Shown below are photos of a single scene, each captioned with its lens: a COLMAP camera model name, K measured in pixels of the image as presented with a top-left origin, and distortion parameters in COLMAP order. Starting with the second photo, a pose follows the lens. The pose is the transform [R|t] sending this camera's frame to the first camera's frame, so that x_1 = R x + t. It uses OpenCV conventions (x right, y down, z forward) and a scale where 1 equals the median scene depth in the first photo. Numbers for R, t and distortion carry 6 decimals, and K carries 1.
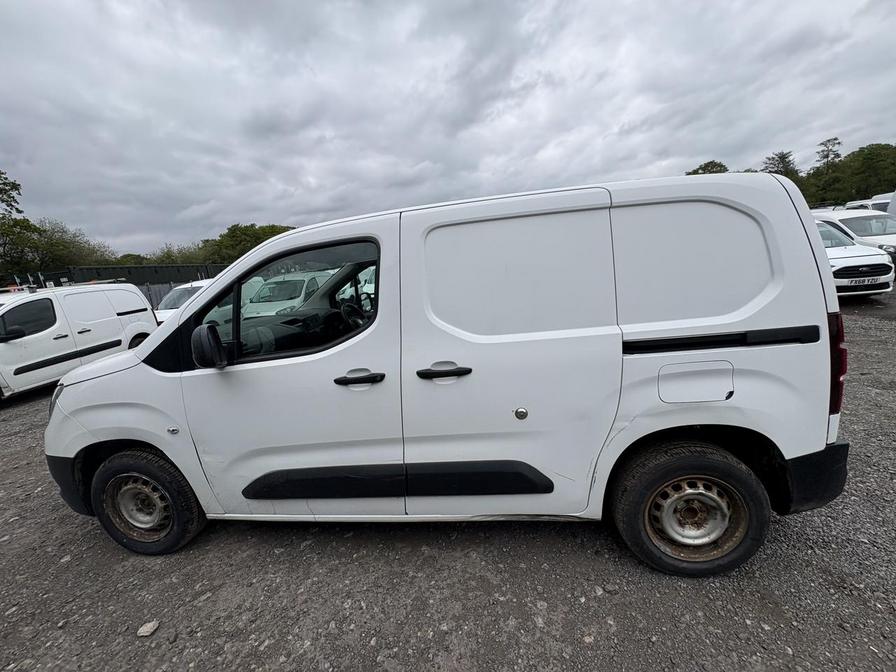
lens RADIAL K [[356.1, 0, 442.7], [0, 356.1, 342.4], [0, 0, 1]] dist [0.000828, -0.000010]
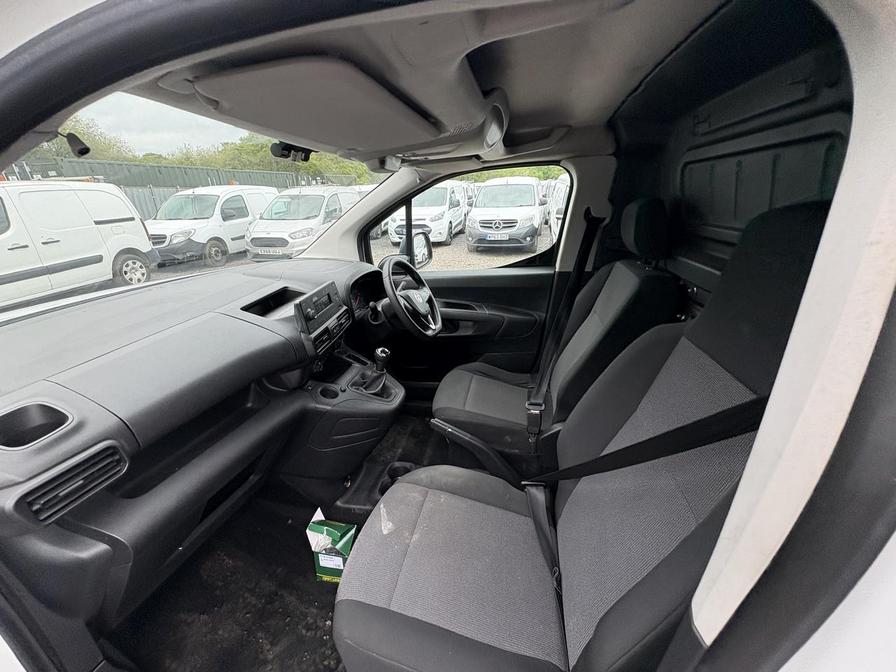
lens RADIAL K [[356.1, 0, 446.0], [0, 356.1, 333.4], [0, 0, 1]] dist [0.000828, -0.000010]
pose [[0.994686, 0.095009, -0.039654, -0.038383], [-0.086883, 0.981299, 0.171766, -0.022403], [0.055232, -0.167408, 0.984339, 0.116911]]
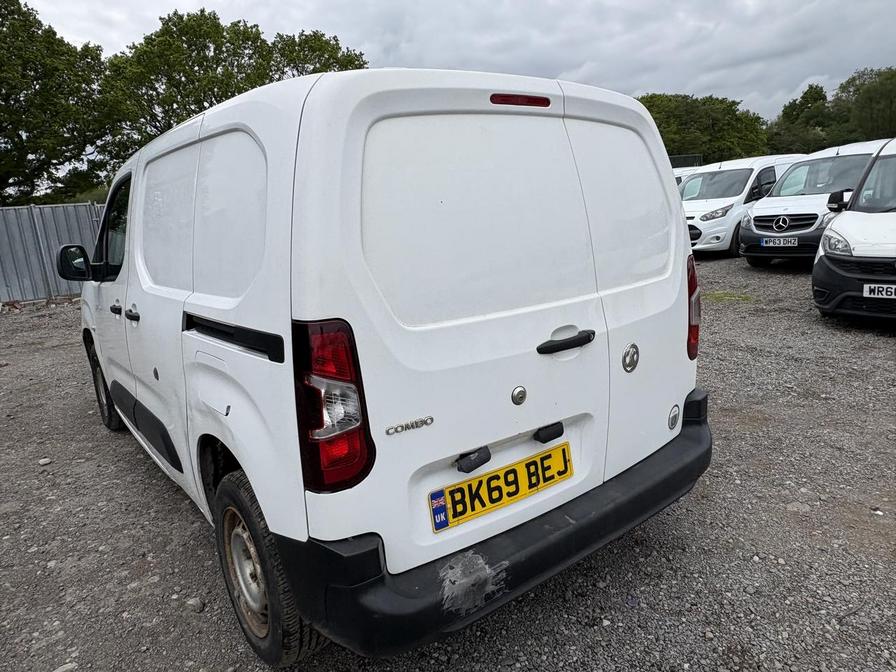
lens RADIAL K [[594.7, 0, 449.7], [0, 594.7, 339.2], [0, 0, 1]] dist [0.000431, 0.001107]
pose [[0.714783, 0.193937, -0.671918, 0.216066], [-0.139513, 0.981011, 0.134737, -0.022840], [0.685290, -0.002566, 0.728266, 0.050453]]
